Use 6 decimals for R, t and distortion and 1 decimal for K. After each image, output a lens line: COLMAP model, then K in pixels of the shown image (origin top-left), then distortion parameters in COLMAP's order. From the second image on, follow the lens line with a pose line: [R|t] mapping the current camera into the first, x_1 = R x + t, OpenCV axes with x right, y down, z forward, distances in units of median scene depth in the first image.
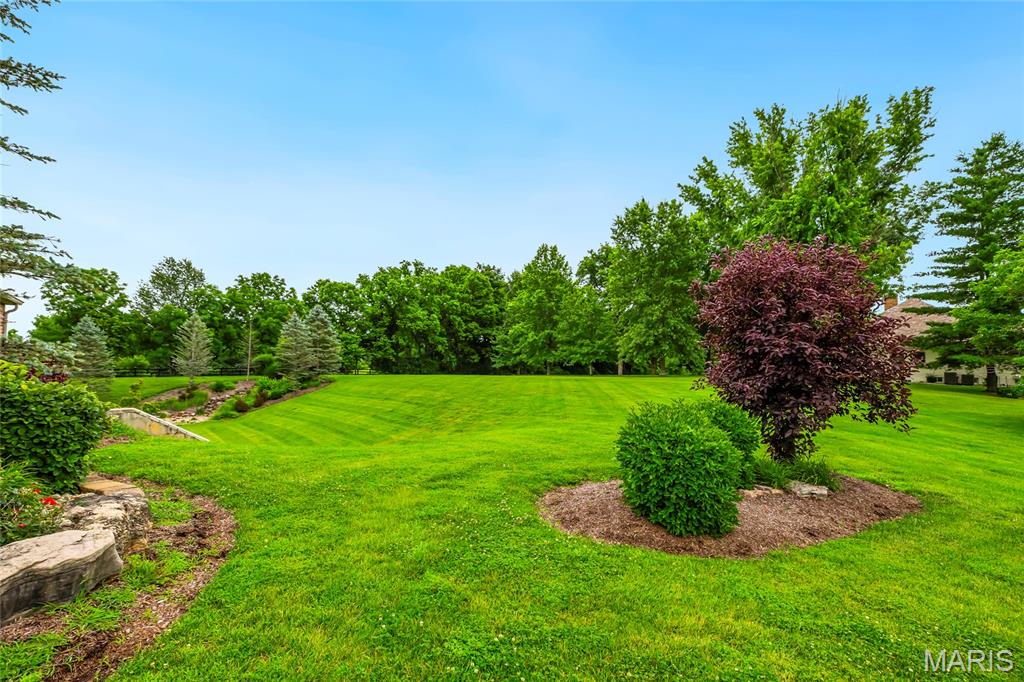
lens RADIAL K [[476.1, 0, 518.1], [0, 476.1, 337.6], [0, 0, 1]] dist [0.001436, -0.001318]
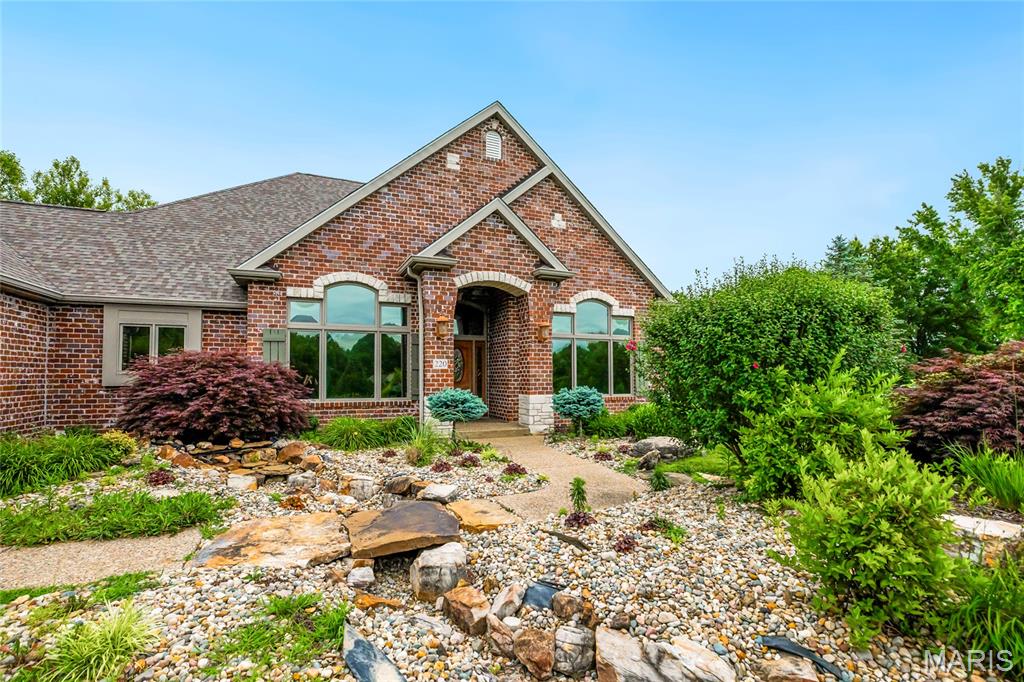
lens RADIAL K [[476.1, 0, 505.1], [0, 476.1, 364.4], [0, 0, 1]] dist [0.001436, -0.001318]
pose [[0.963466, -0.012142, -0.267555, -0.336848], [0.019217, 0.999531, 0.023842, -0.030688], [0.267140, -0.028113, 0.963247, -0.483802]]
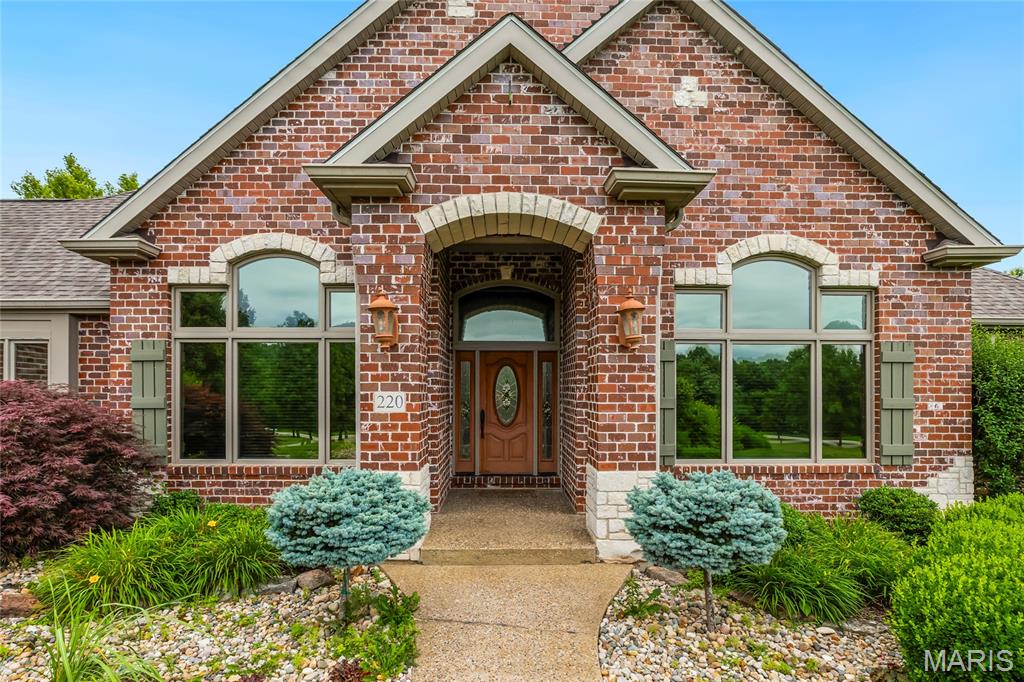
lens RADIAL K [[467.2, 0, 518.7], [0, 467.2, 391.2], [0, 0, 1]] dist [-0.013919, 0.000314]
pose [[0.803890, -0.000778, -0.594777, -0.344125], [0.034693, 0.998358, 0.045585, -0.032755], [0.593765, -0.057280, 0.802597, -0.289969]]
